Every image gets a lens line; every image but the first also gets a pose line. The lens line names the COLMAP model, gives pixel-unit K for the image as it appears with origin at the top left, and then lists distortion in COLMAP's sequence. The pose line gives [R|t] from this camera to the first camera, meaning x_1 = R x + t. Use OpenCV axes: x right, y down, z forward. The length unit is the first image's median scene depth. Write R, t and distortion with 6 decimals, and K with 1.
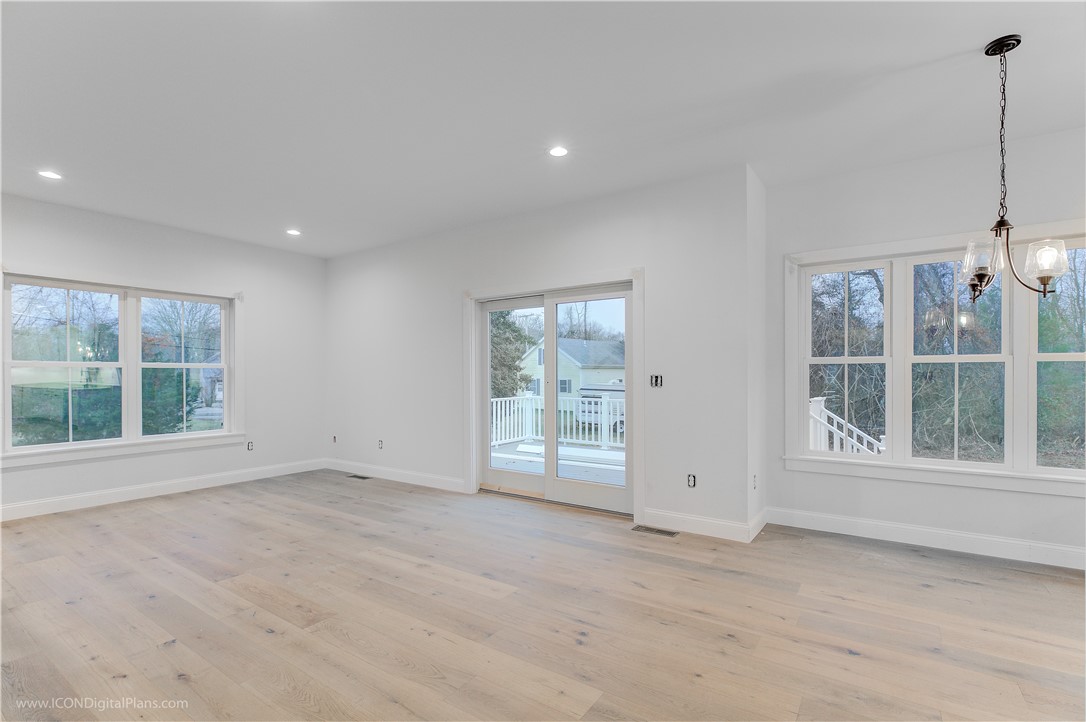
lens RADIAL K [[498.5, 0, 546.7], [0, 498.5, 378.5], [0, 0, 1]] dist [-0.002872, -0.000596]
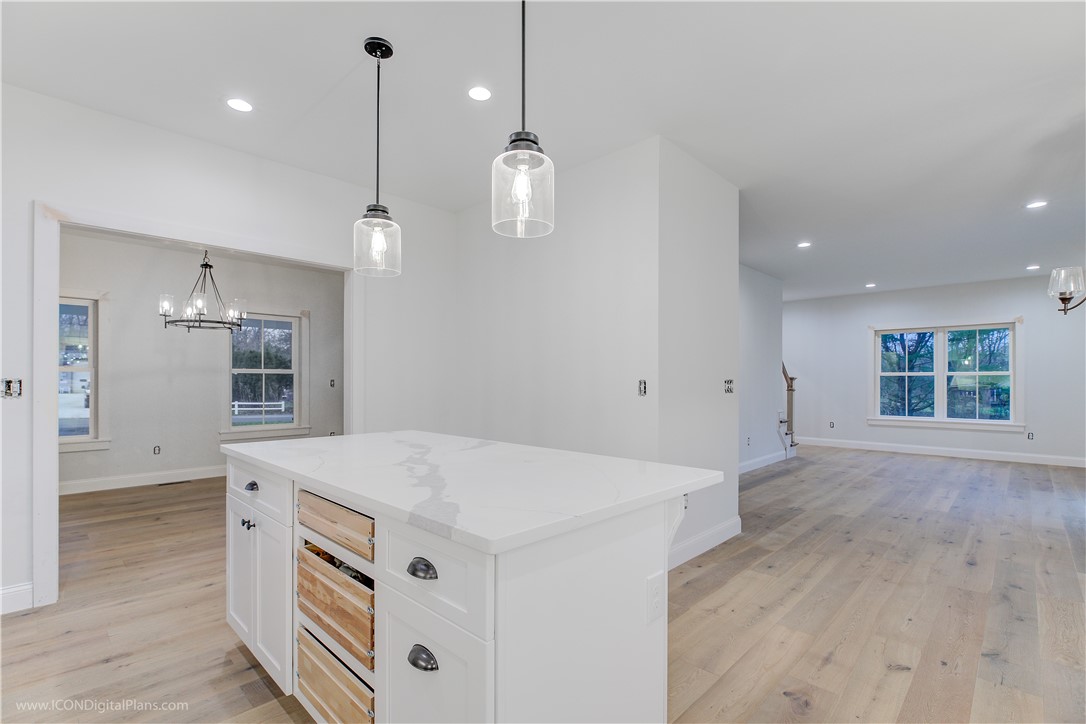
lens RADIAL K [[498.5, 0, 546.7], [0, 498.5, 379.5], [0, 0, 1]] dist [-0.002872, -0.000596]
pose [[-0.164137, 0.001858, -0.986436, 1.722606], [-0.007169, 0.999970, 0.003077, -0.008690], [0.986411, 0.007577, -0.164119, -0.030708]]
